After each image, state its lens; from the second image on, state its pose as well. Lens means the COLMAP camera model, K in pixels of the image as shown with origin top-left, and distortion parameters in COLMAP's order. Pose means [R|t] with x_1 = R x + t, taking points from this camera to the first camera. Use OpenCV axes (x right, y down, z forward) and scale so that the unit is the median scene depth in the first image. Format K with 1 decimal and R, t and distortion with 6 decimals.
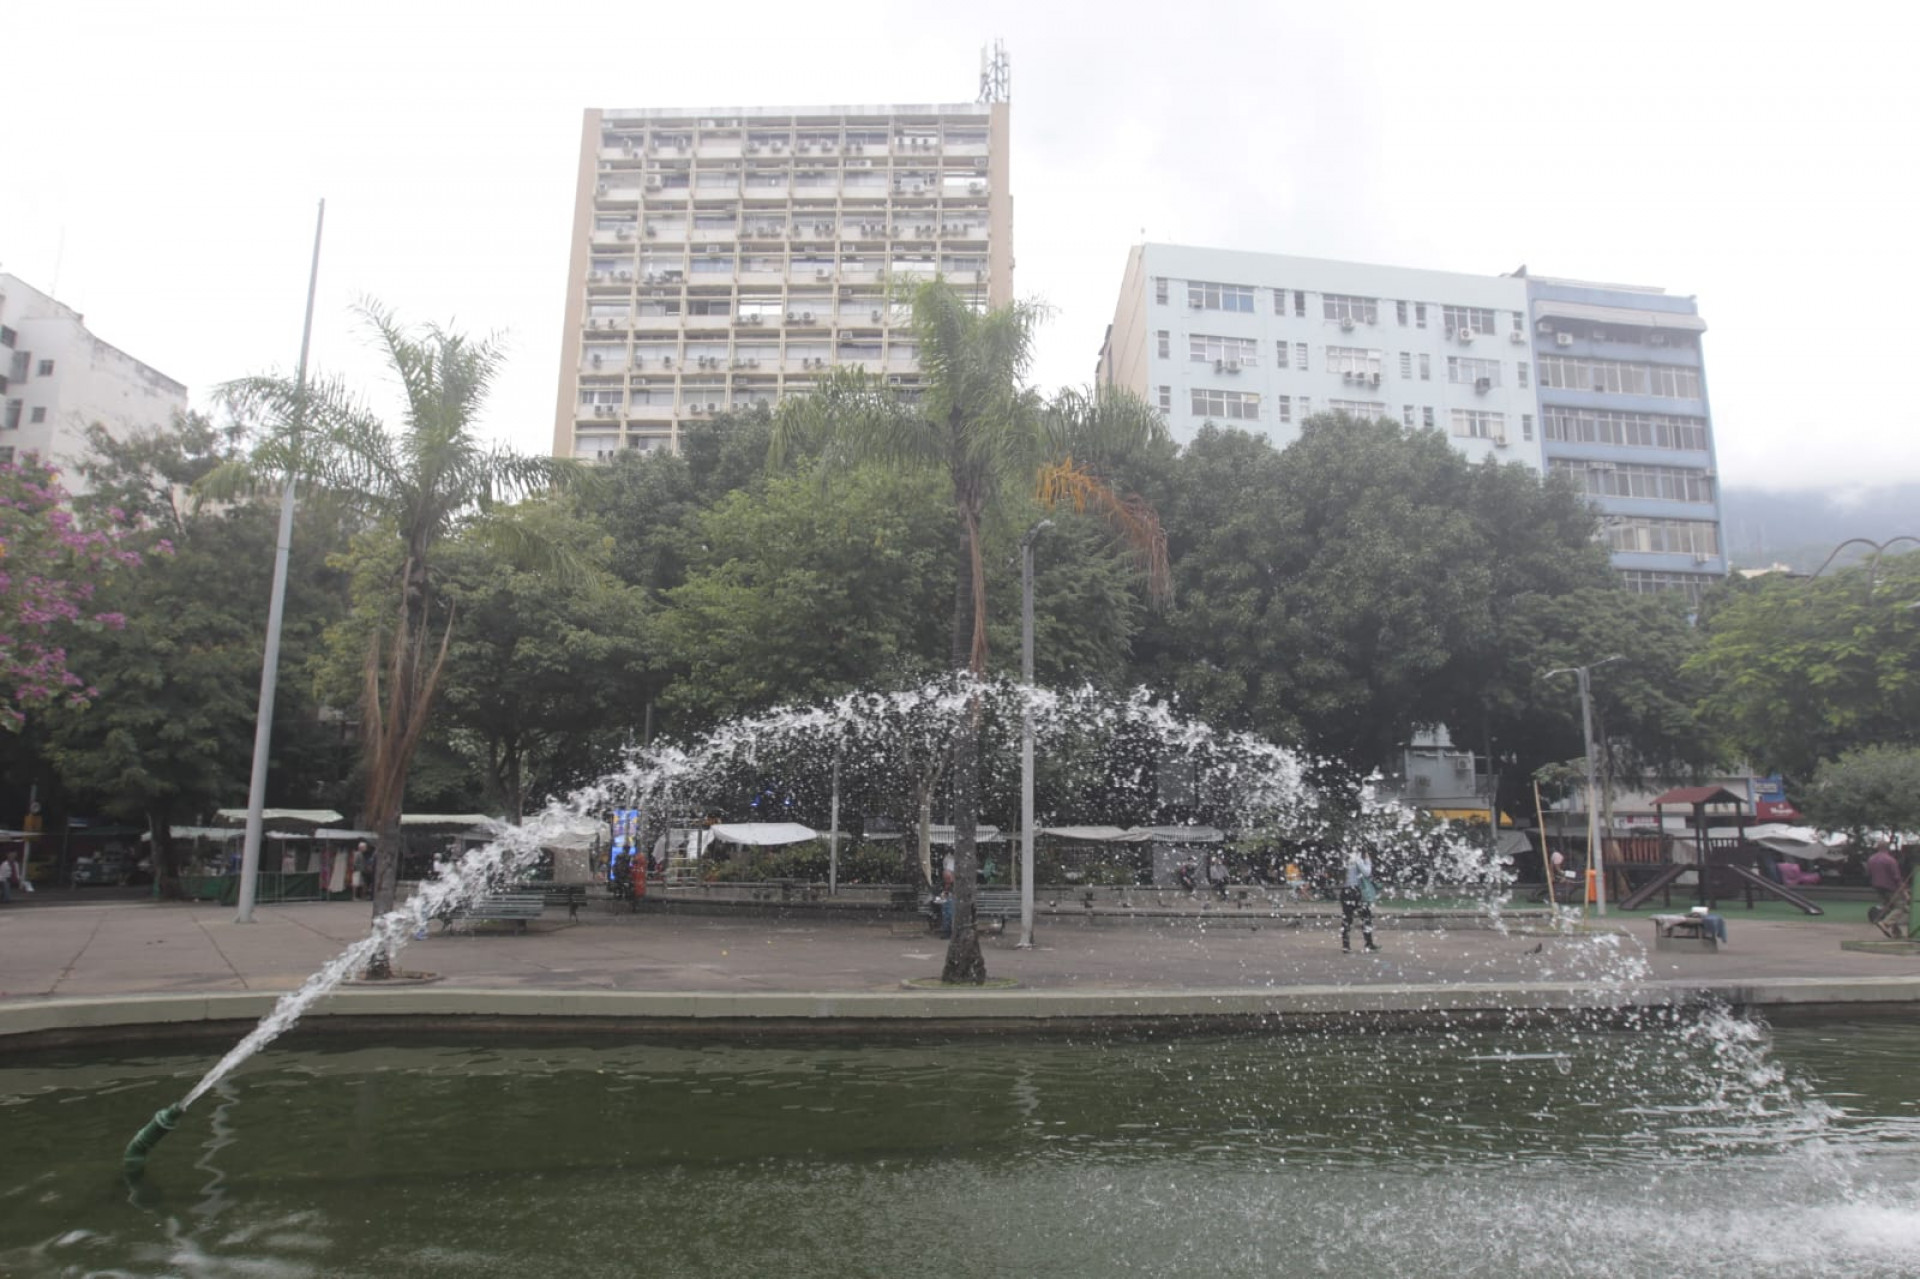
lens RADIAL K [[1133.0, 0, 986.7], [0, 1133.0, 641.9], [0, 0, 1]] dist [-0.062427, 0.026062]
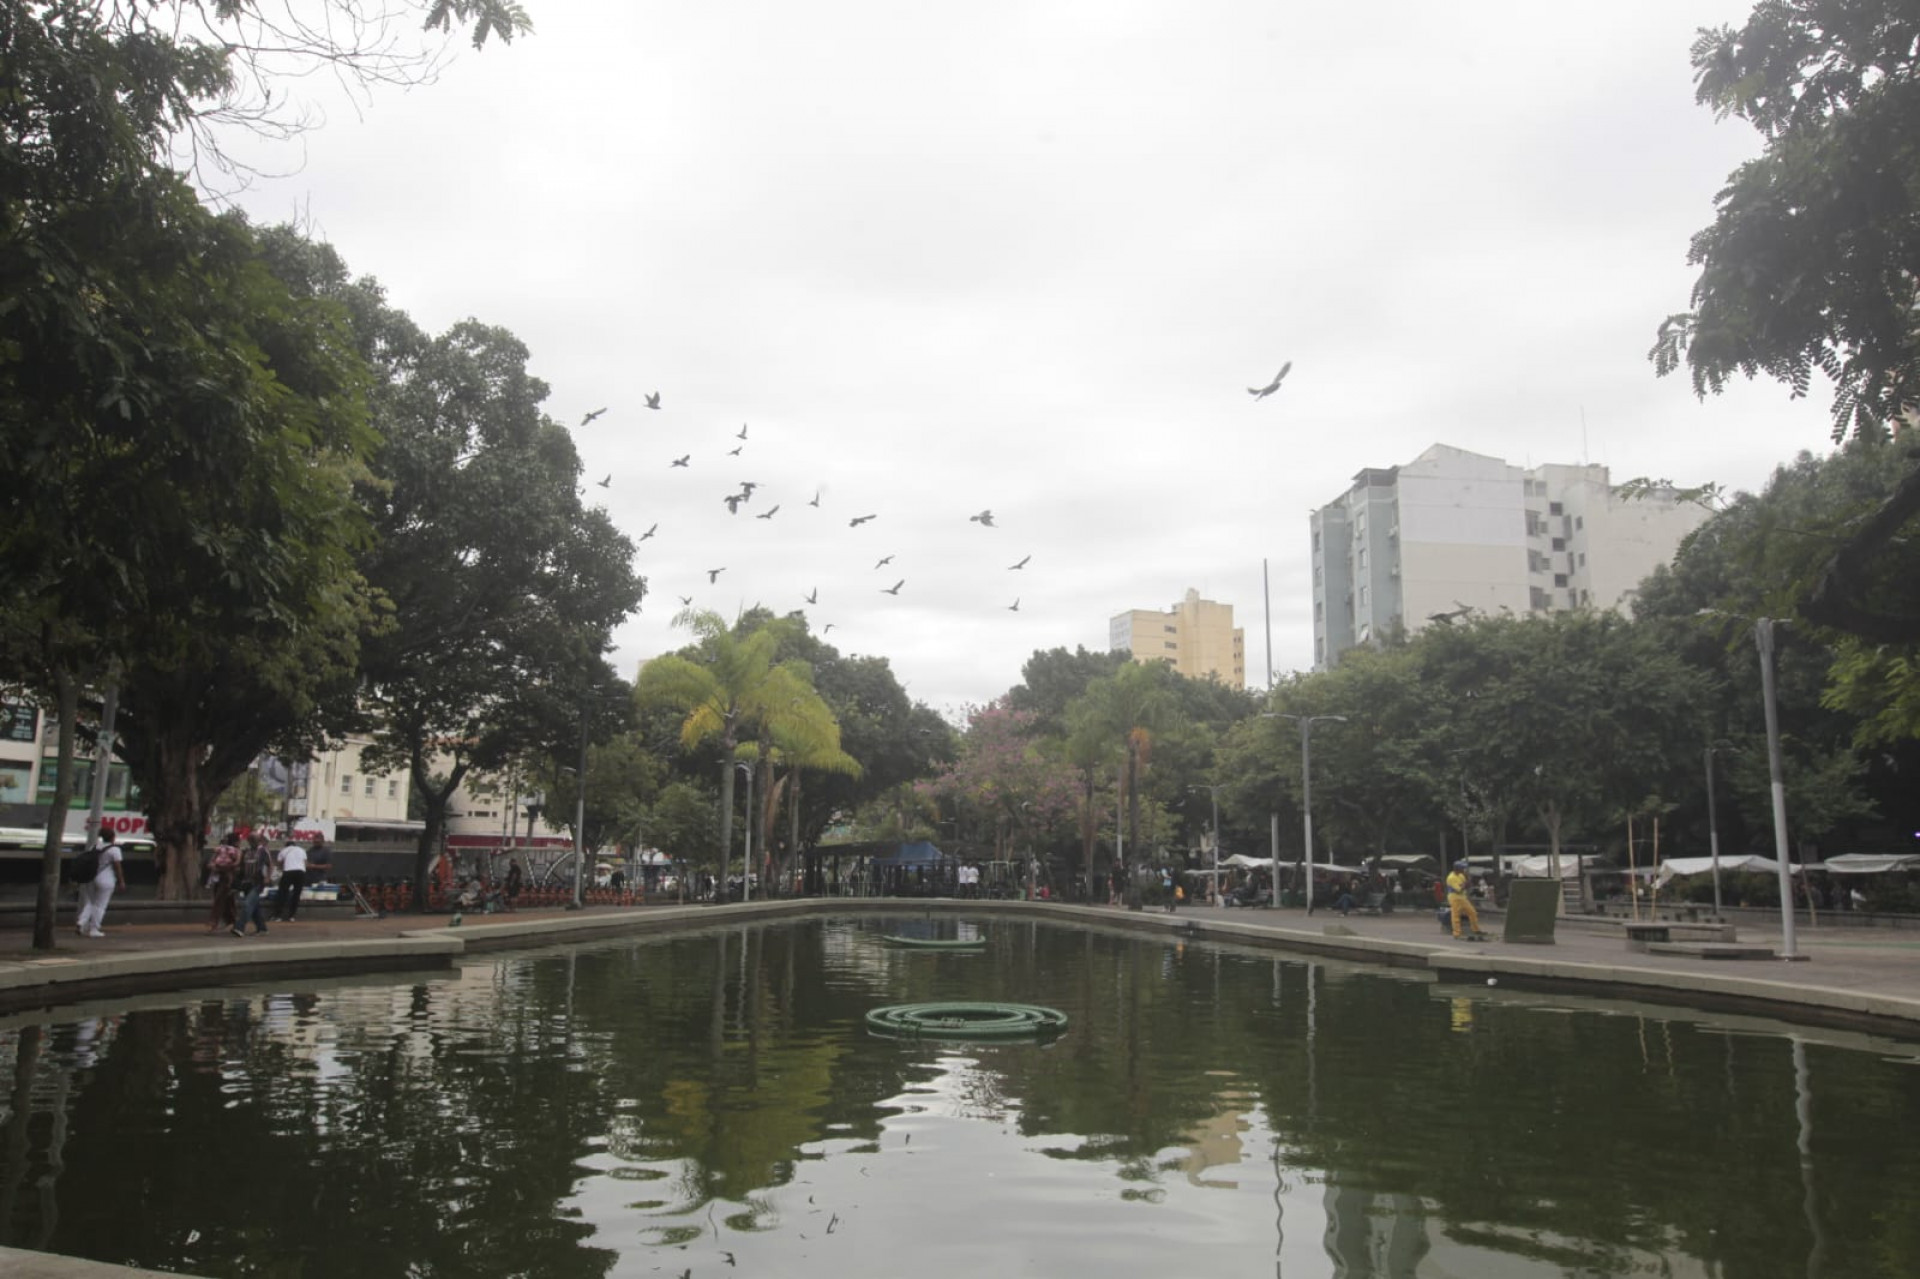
lens RADIAL K [[1320.5, 0, 966.3], [0, 1320.5, 656.6], [0, 0, 1]] dist [-0.053637, 0.035008]
pose [[0.118342, -0.161646, -0.979727, 0.566627], [0.160612, 0.976784, -0.141760, 0.010450], [0.979897, -0.140579, 0.141557, 0.034789]]
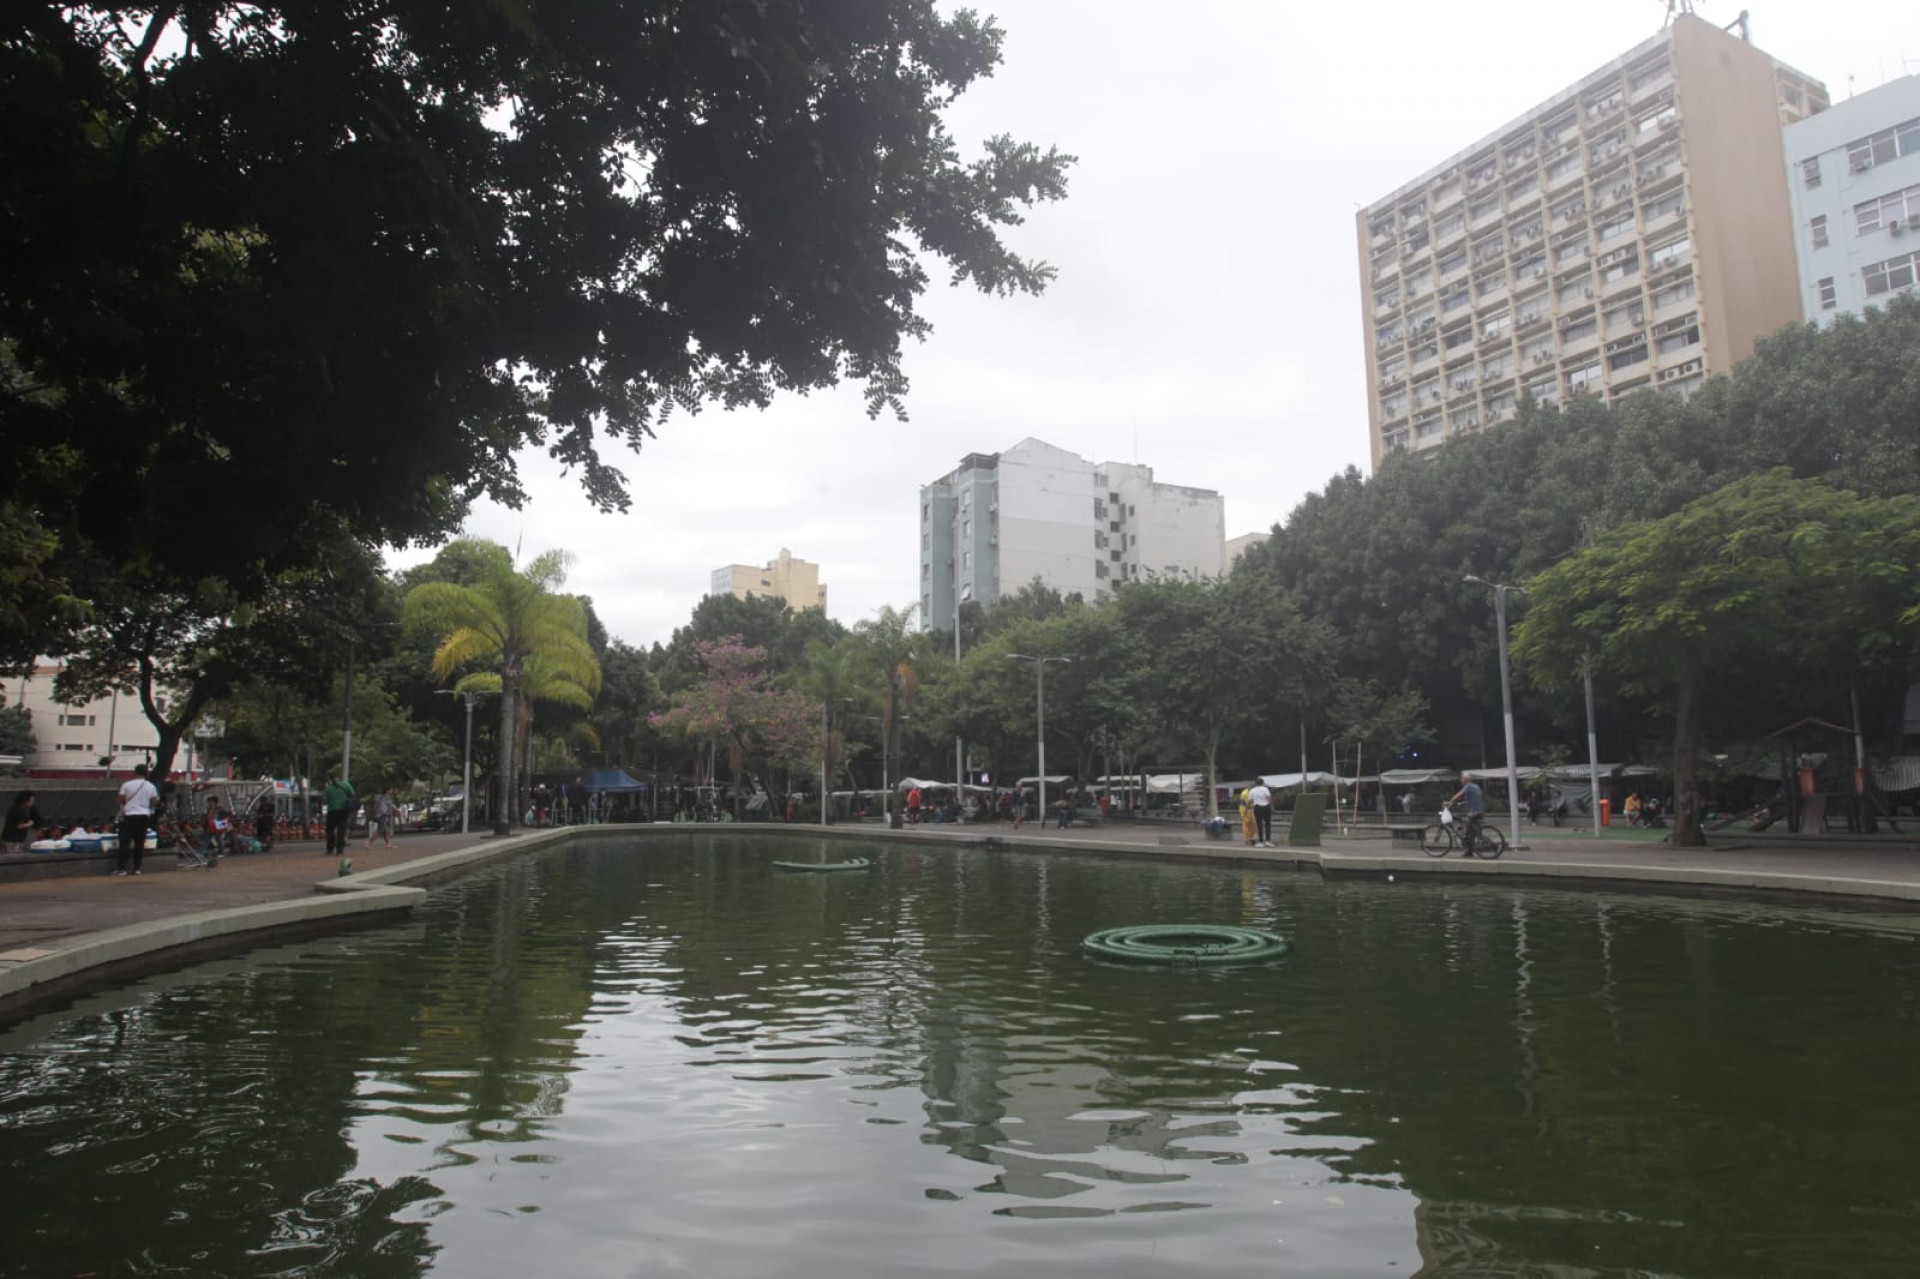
lens RADIAL K [[1133.0, 0, 979.0], [0, 1133.0, 654.5], [0, 0, 1]] dist [-0.062427, 0.026062]
pose [[0.467984, -0.115616, -0.876141, 0.503454], [0.166342, 0.985209, -0.041159, -0.005140], [0.867941, -0.126478, 0.480294, -0.046170]]
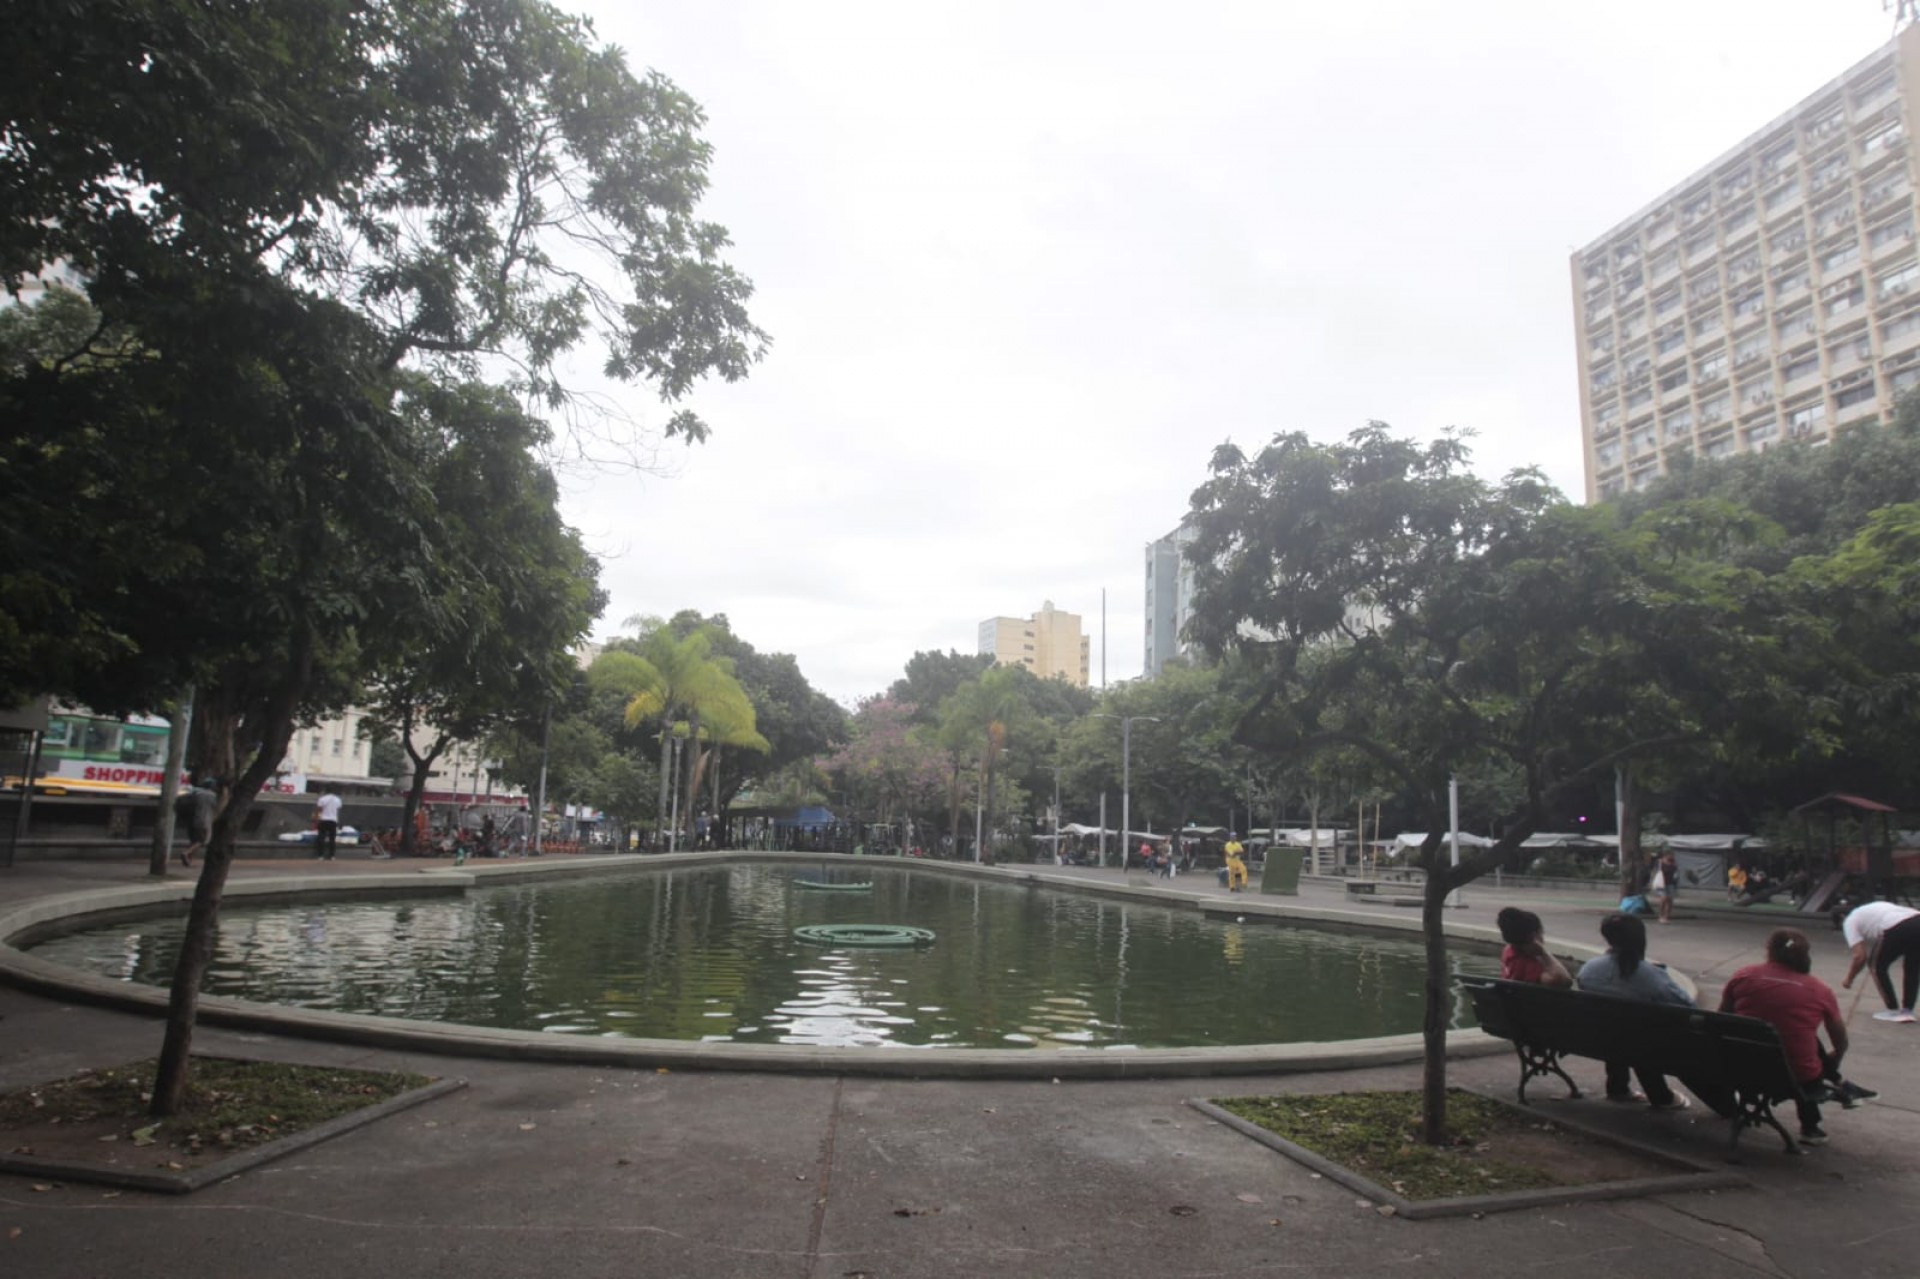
lens RADIAL K [[1133.0, 0, 975.1], [0, 1133.0, 648.8], [0, 0, 1]] dist [-0.062427, 0.026062]
pose [[0.226794, -0.155918, -0.961381, 0.611627], [0.138166, 0.982270, -0.126712, 0.009231], [0.964093, -0.104093, 0.244316, 0.025150]]
